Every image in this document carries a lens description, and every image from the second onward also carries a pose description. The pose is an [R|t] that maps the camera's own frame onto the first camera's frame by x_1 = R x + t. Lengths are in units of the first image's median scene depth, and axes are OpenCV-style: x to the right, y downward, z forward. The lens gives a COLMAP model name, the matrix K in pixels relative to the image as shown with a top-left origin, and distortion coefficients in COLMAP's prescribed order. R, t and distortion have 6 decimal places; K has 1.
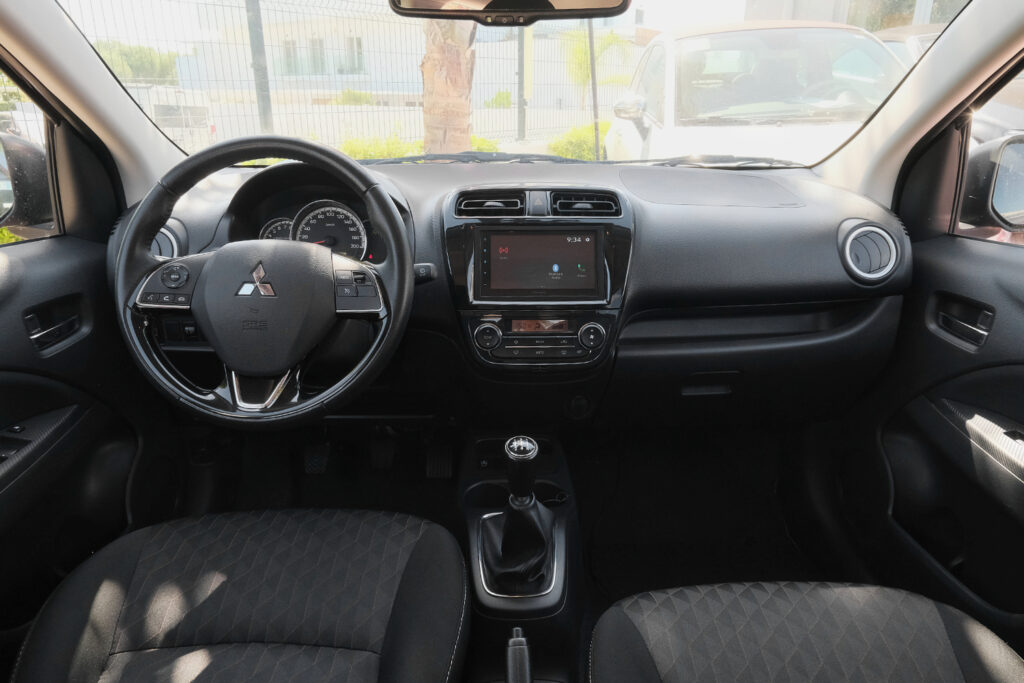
lens RADIAL K [[643.4, 0, 509.0], [0, 643.4, 343.0], [0, 0, 1]] dist [-0.003636, -0.002627]
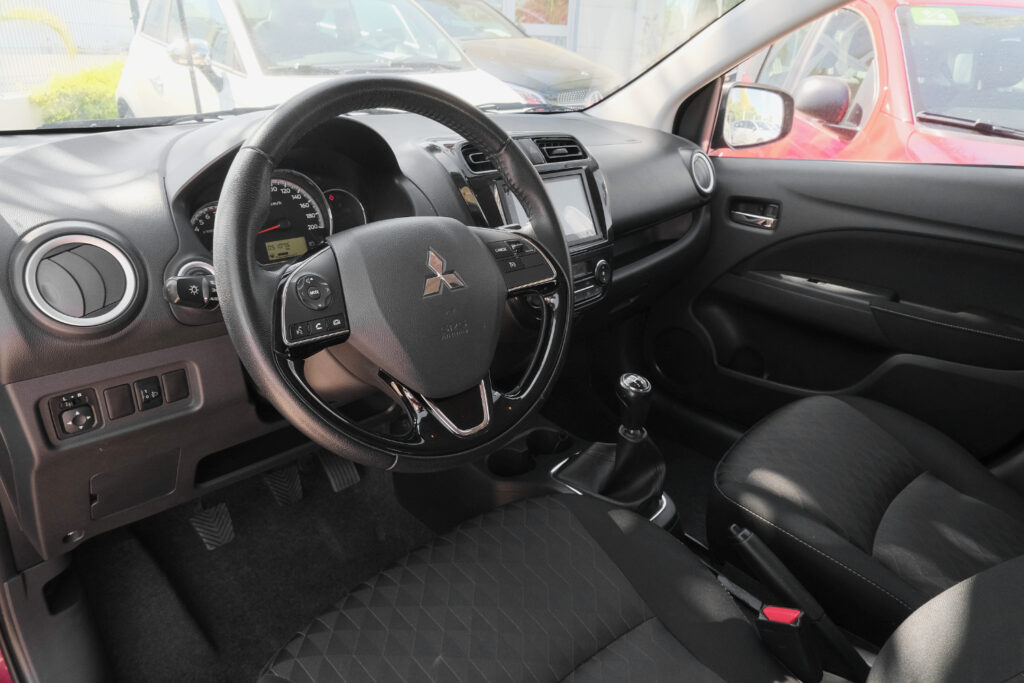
lens RADIAL K [[643.4, 0, 508.4], [0, 643.4, 342.1], [0, 0, 1]] dist [-0.003636, -0.002627]
pose [[0.709186, -0.261157, 0.654868, -0.697492], [0.218370, 0.964551, 0.148174, -0.091432], [-0.670351, 0.037920, 0.741075, 0.315026]]
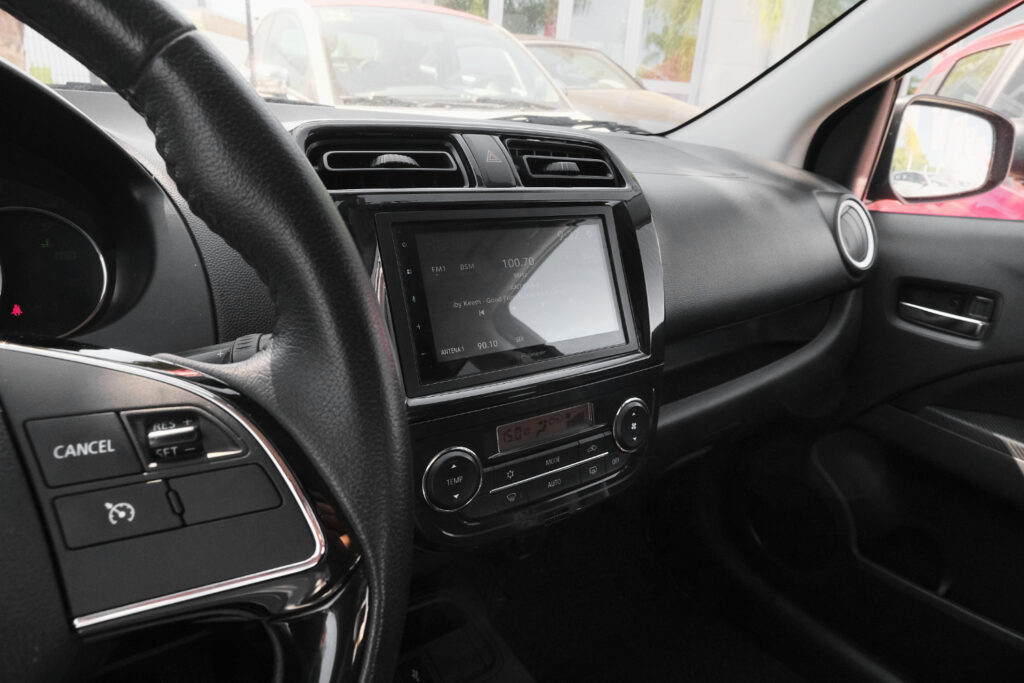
lens RADIAL K [[643.4, 0, 513.7], [0, 643.4, 331.5], [0, 0, 1]] dist [-0.003636, -0.002627]
pose [[0.820401, -0.129376, 0.556959, -0.212466], [0.137606, 0.990111, 0.027300, -0.107090], [-0.554984, 0.054244, 0.830091, 0.622633]]
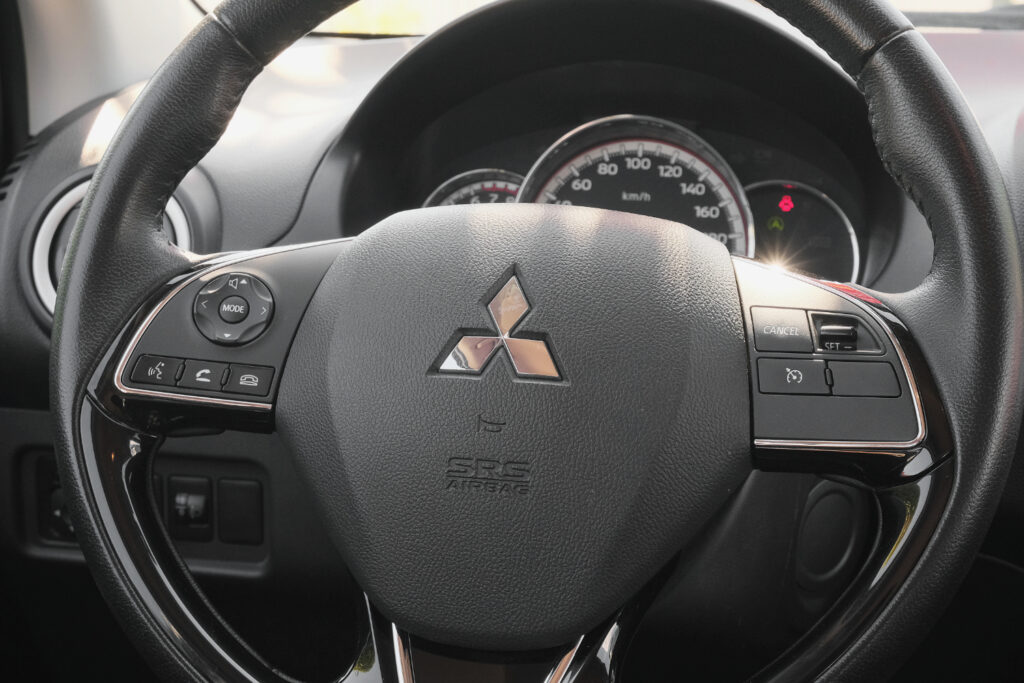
lens RADIAL K [[2012.2, 0, 515.9], [0, 2012.2, 337.1], [0, 0, 1]] dist [0.017866, 0.000000]
pose [[0.981416, 0.039324, -0.187821, -0.169726], [-0.069746, 0.984937, -0.158226, 0.046706], [0.178770, 0.168385, 0.969375, 0.066934]]
